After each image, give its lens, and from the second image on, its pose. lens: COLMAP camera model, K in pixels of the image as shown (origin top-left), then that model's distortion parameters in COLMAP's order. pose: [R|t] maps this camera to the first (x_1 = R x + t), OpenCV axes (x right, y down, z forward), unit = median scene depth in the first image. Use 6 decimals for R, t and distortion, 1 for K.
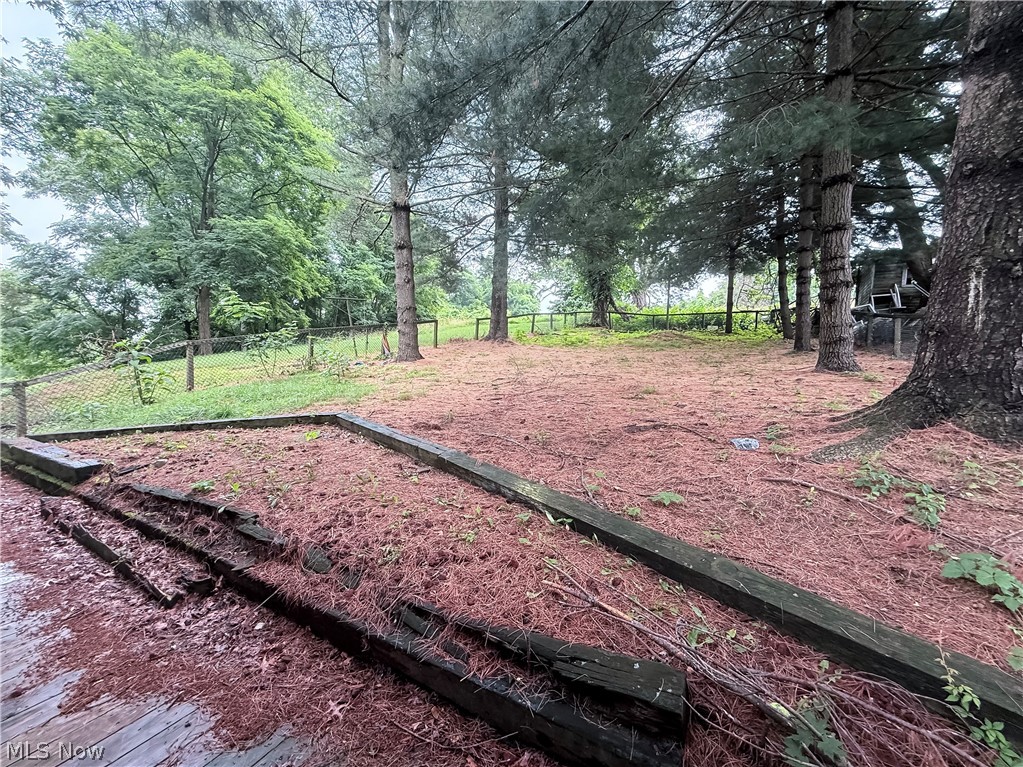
lens RADIAL K [[424.4, 0, 504.1], [0, 424.4, 382.5], [0, 0, 1]] dist [-0.000292, -0.000072]
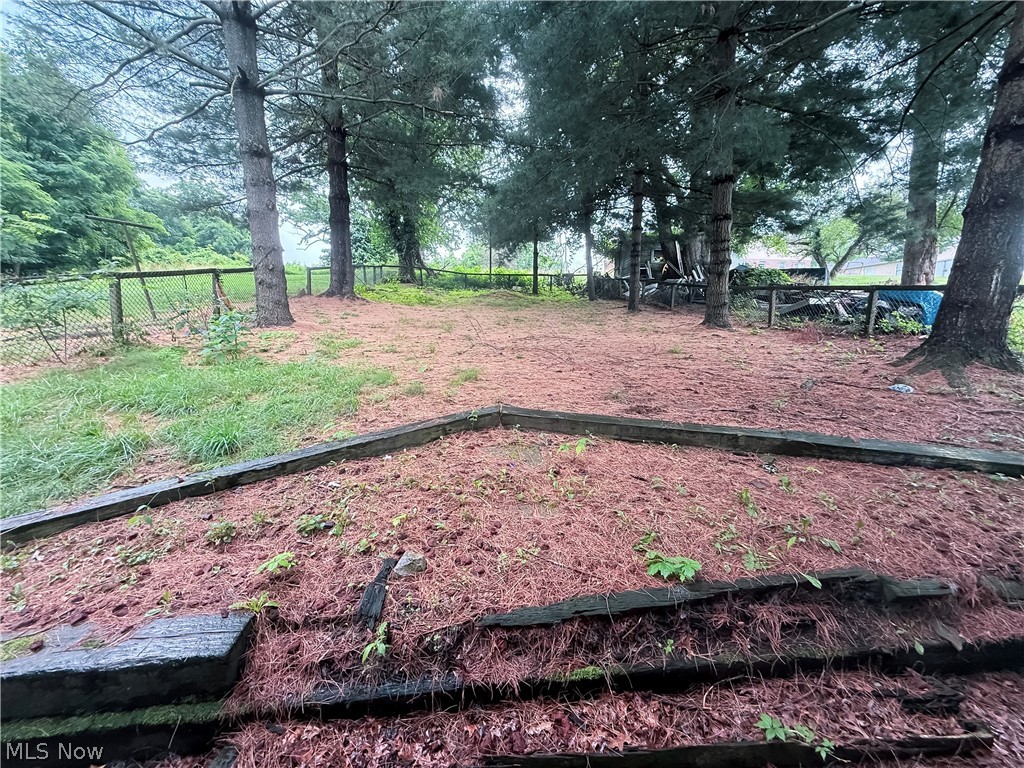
lens RADIAL K [[419.1, 0, 474.9], [0, 419.1, 384.9], [0, 0, 1]] dist [-0.000707, -0.000189]
pose [[0.804429, -0.105590, 0.584589, -1.413623], [0.039602, 0.991419, 0.124577, -0.092917], [-0.592727, -0.077062, 0.801708, 0.824676]]
